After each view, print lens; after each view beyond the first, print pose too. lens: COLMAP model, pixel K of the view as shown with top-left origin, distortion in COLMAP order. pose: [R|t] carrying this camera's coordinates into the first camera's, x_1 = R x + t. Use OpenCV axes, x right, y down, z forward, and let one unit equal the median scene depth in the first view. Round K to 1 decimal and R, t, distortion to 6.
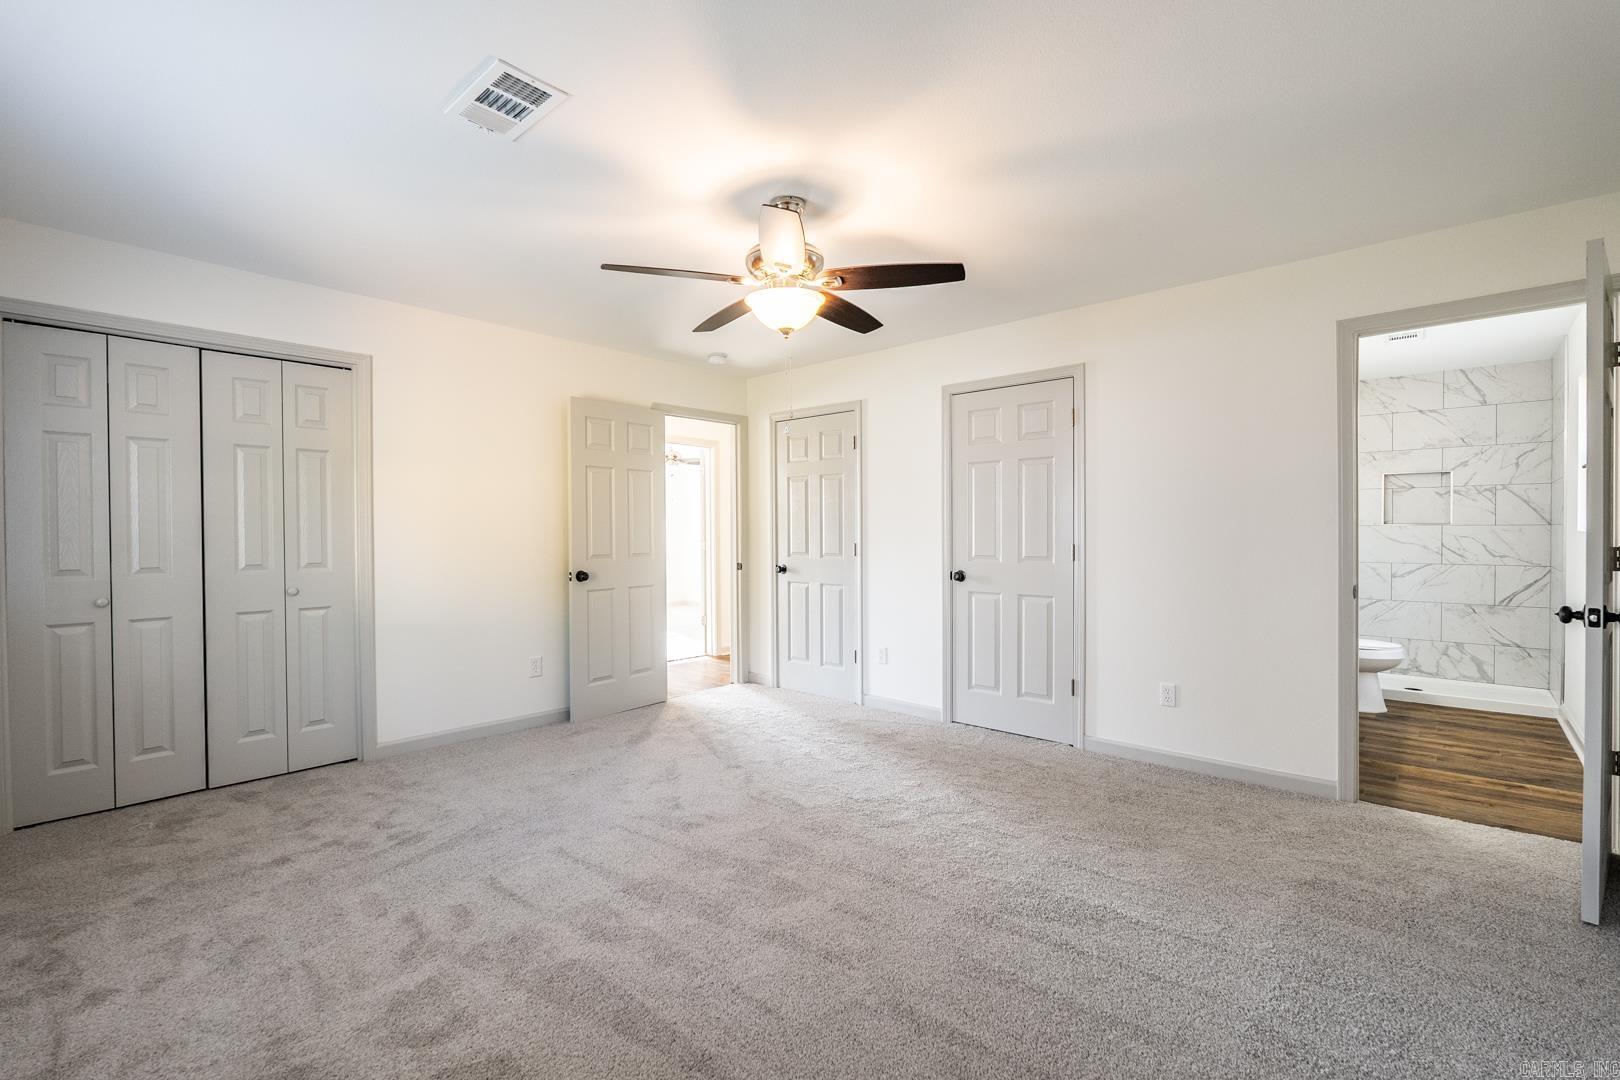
lens RADIAL K [[709.7, 0, 819.5], [0, 709.7, 534.4], [0, 0, 1]] dist [-0.001105, 0.000062]
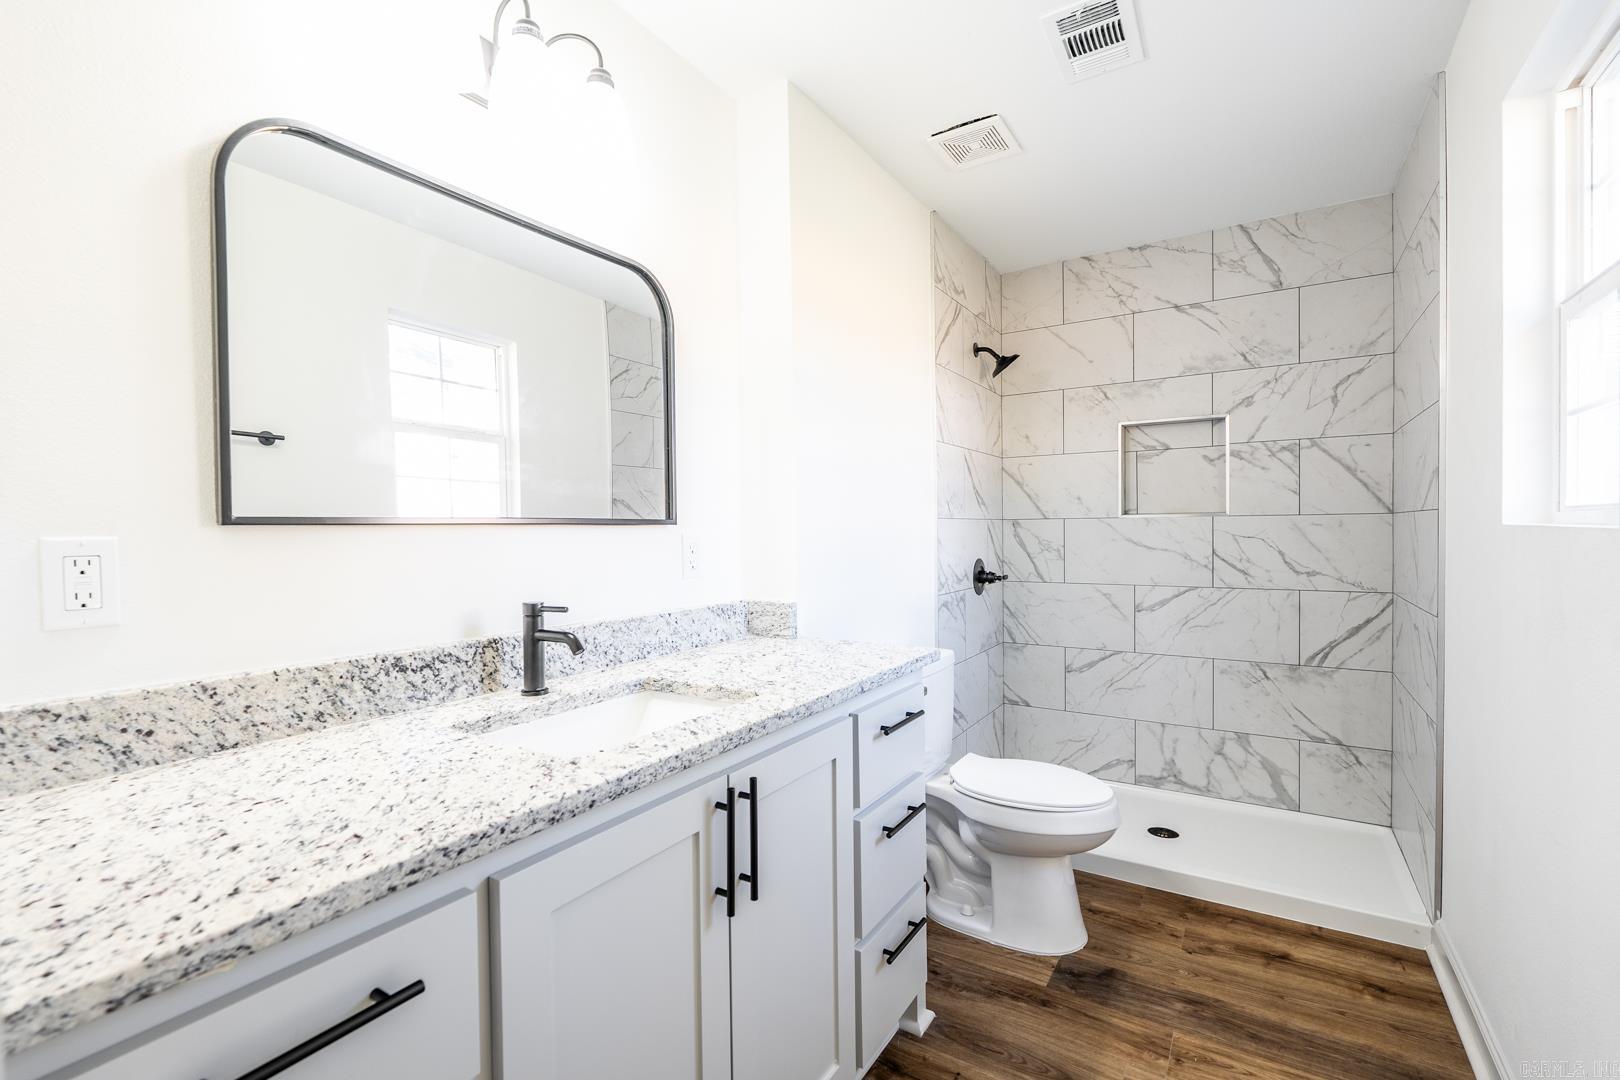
lens RADIAL K [[709.7, 0, 810.6], [0, 709.7, 534.4], [0, 0, 1]] dist [-0.001105, 0.000062]
pose [[0.986543, -0.016097, 0.162709, 0.496676], [0.014708, 0.999844, 0.009736, -0.008709], [-0.162840, -0.007212, 0.986626, 0.526041]]
